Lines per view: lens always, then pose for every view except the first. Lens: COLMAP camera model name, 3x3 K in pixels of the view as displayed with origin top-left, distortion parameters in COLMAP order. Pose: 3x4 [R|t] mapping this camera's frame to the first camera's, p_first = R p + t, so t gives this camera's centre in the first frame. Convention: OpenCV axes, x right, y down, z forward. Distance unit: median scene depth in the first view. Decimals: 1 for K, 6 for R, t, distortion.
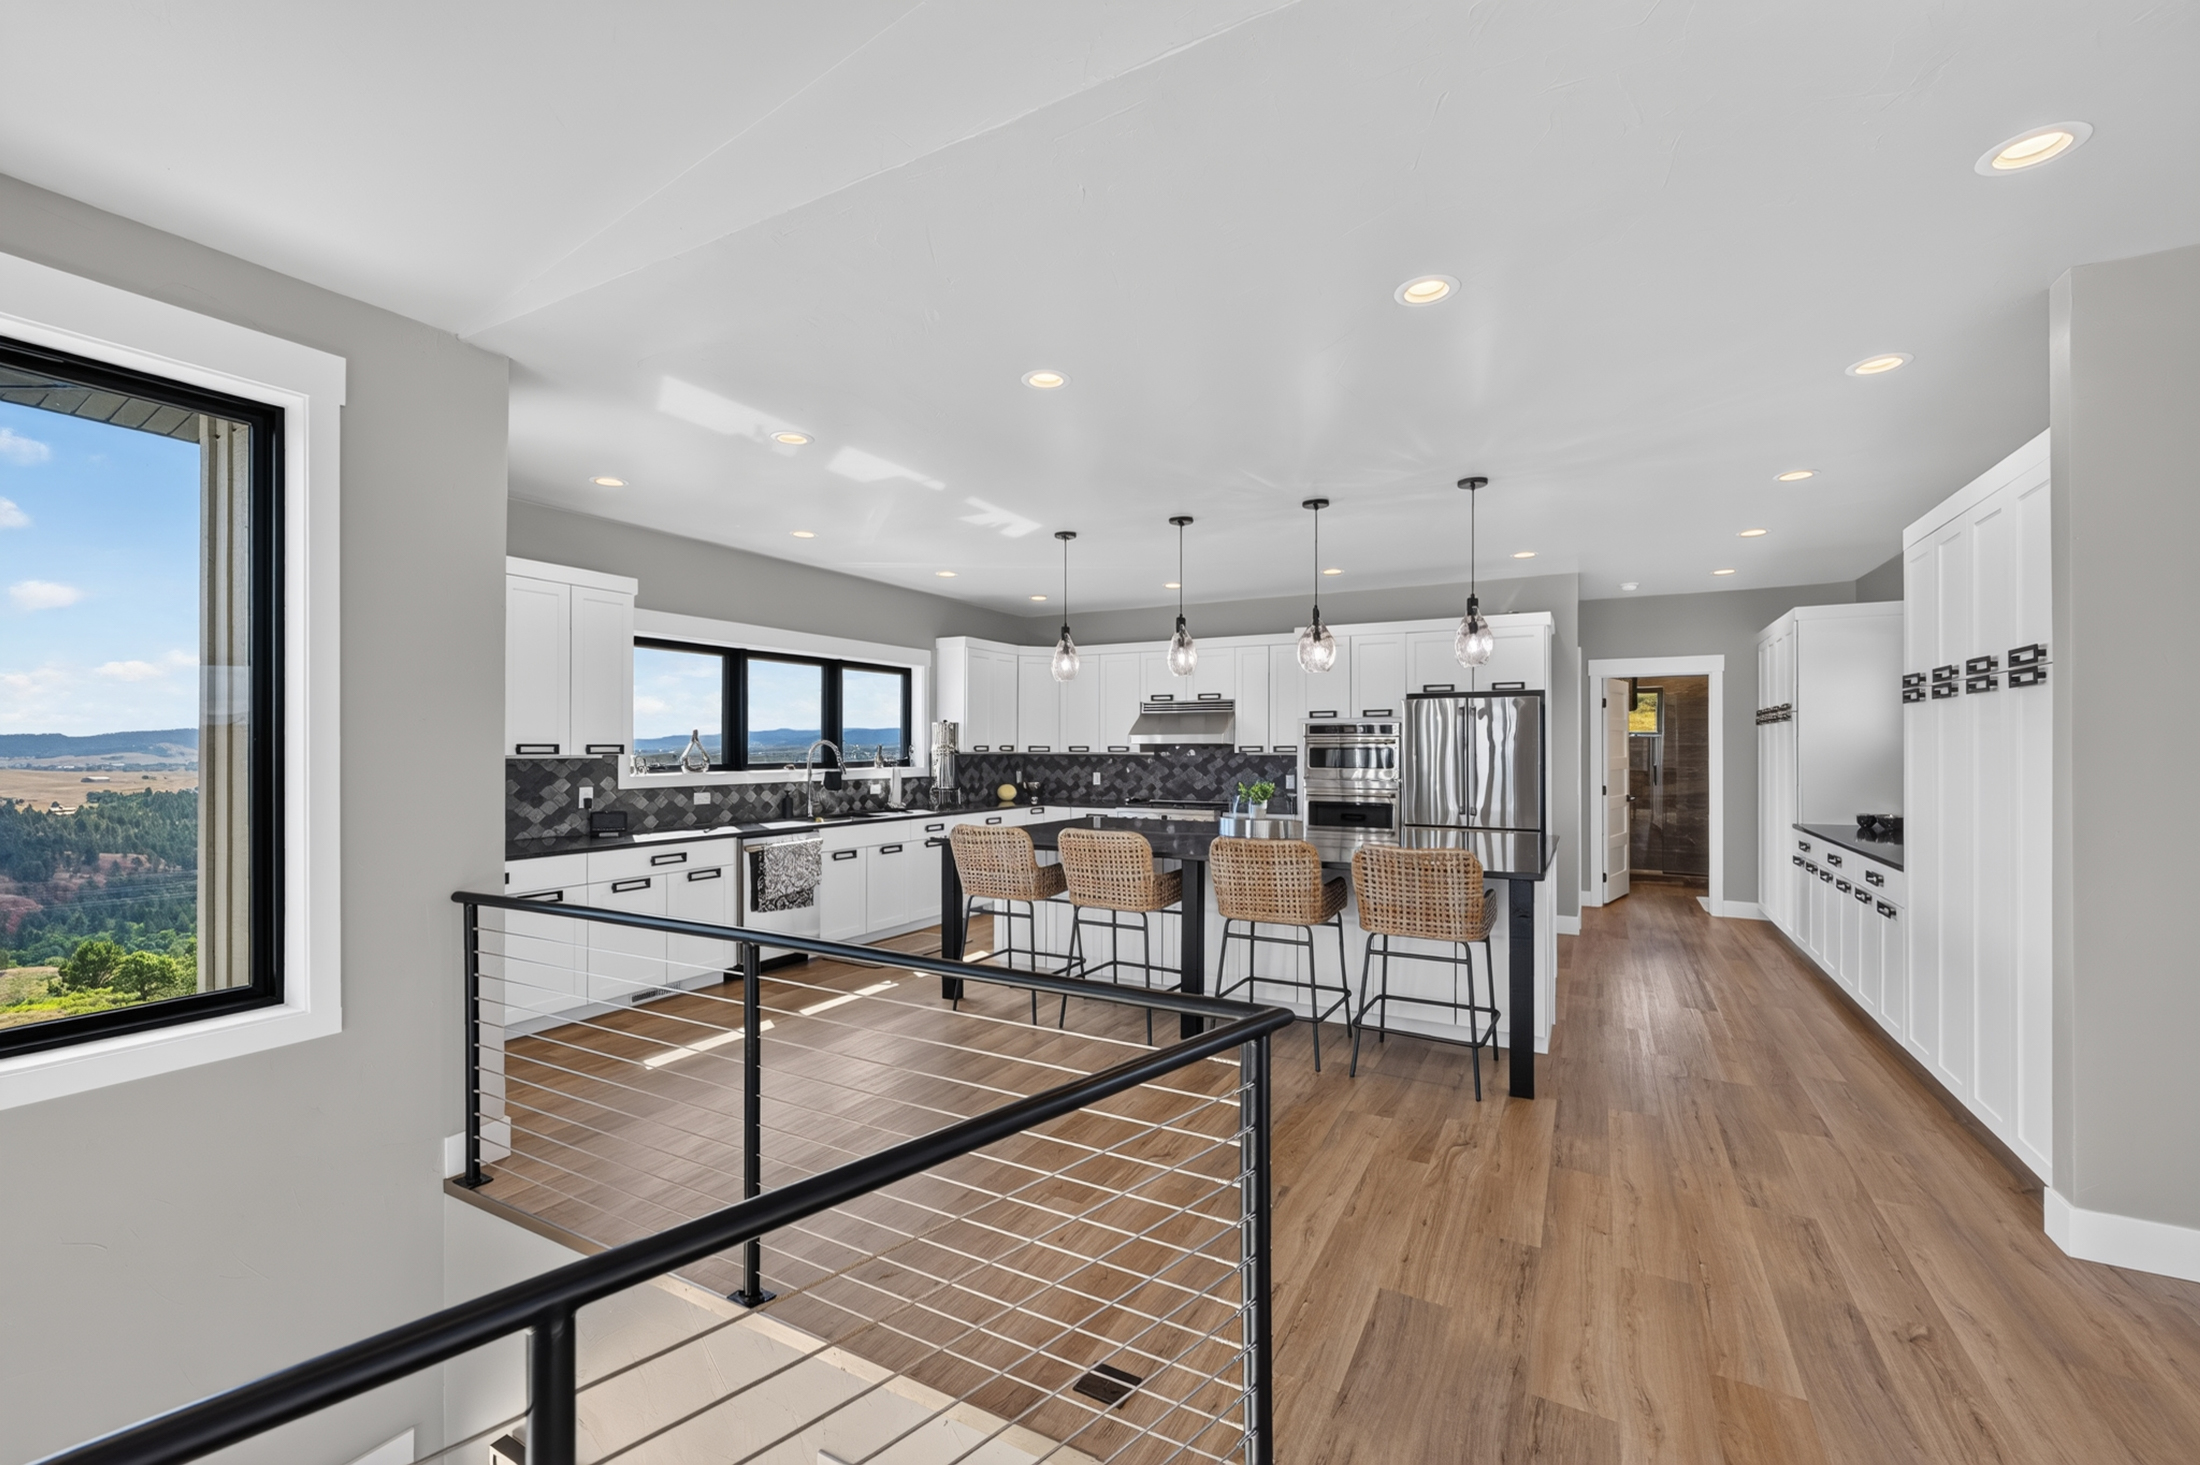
lens RADIAL K [[905.0, 0, 1091.2], [0, 905.0, 745.8], [0, 0, 1]] dist [0.000613, -0.000367]
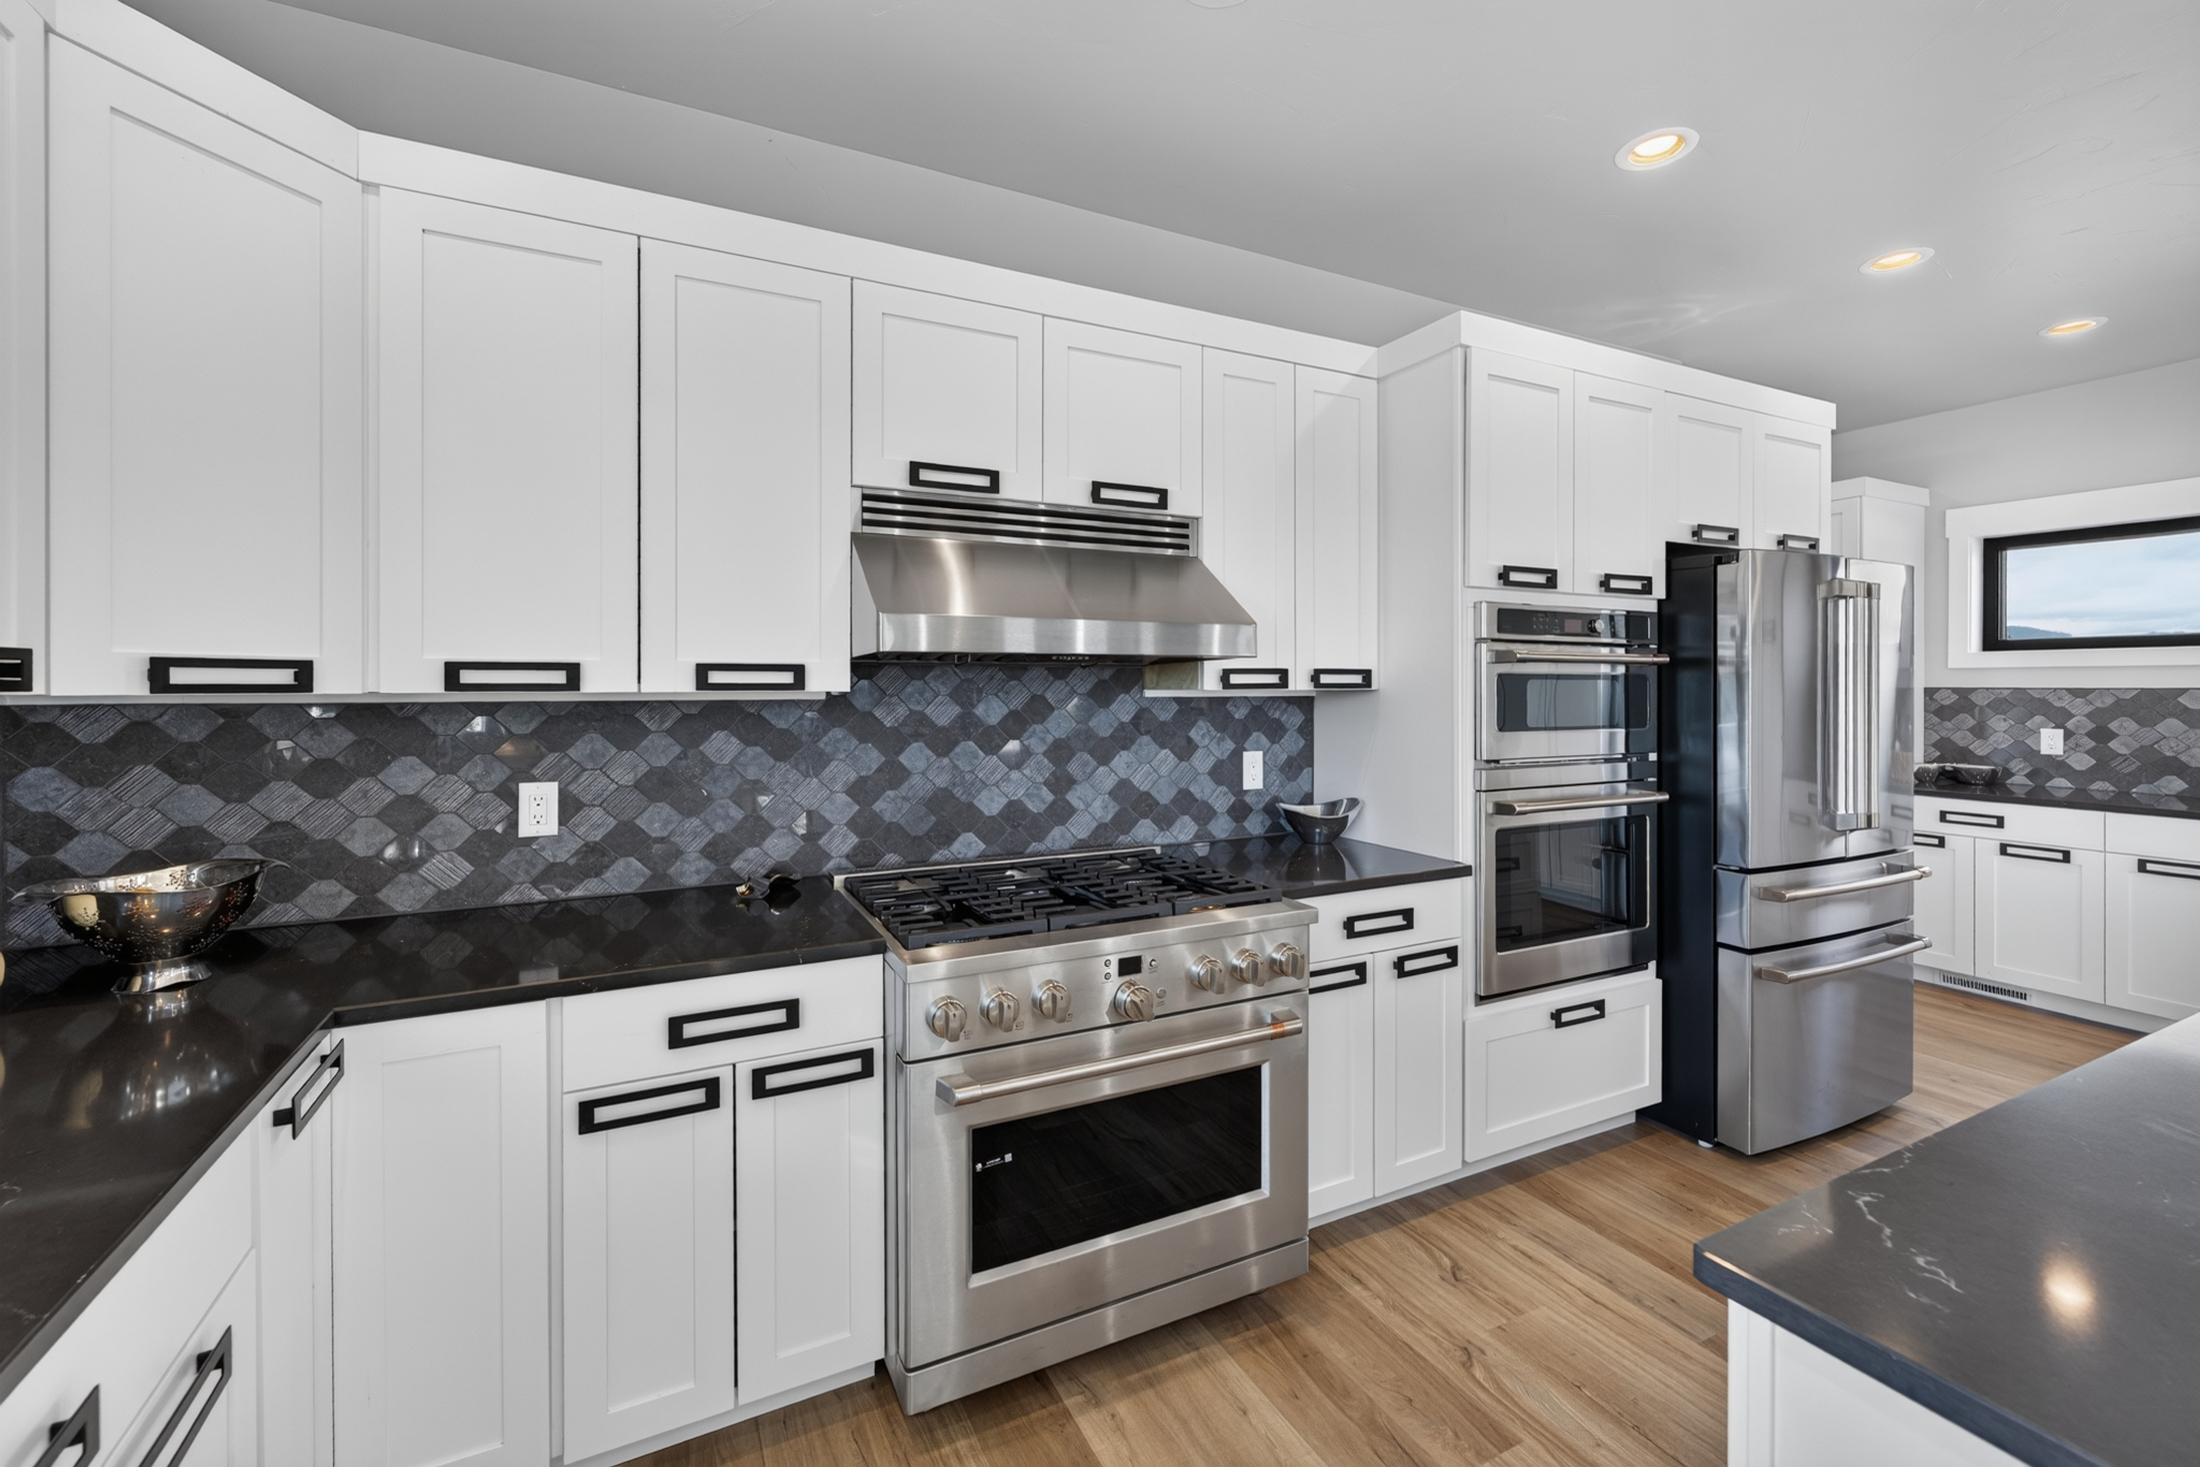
lens RADIAL K [[905.0, 0, 1074.1], [0, 905.0, 683.7], [0, 0, 1]] dist [0.000613, -0.000367]
pose [[0.556097, -0.002685, 0.831113, -0.154888], [-0.000870, 0.999992, 0.003813, 0.005715], [-0.831117, -0.002843, 0.556091, 1.111353]]
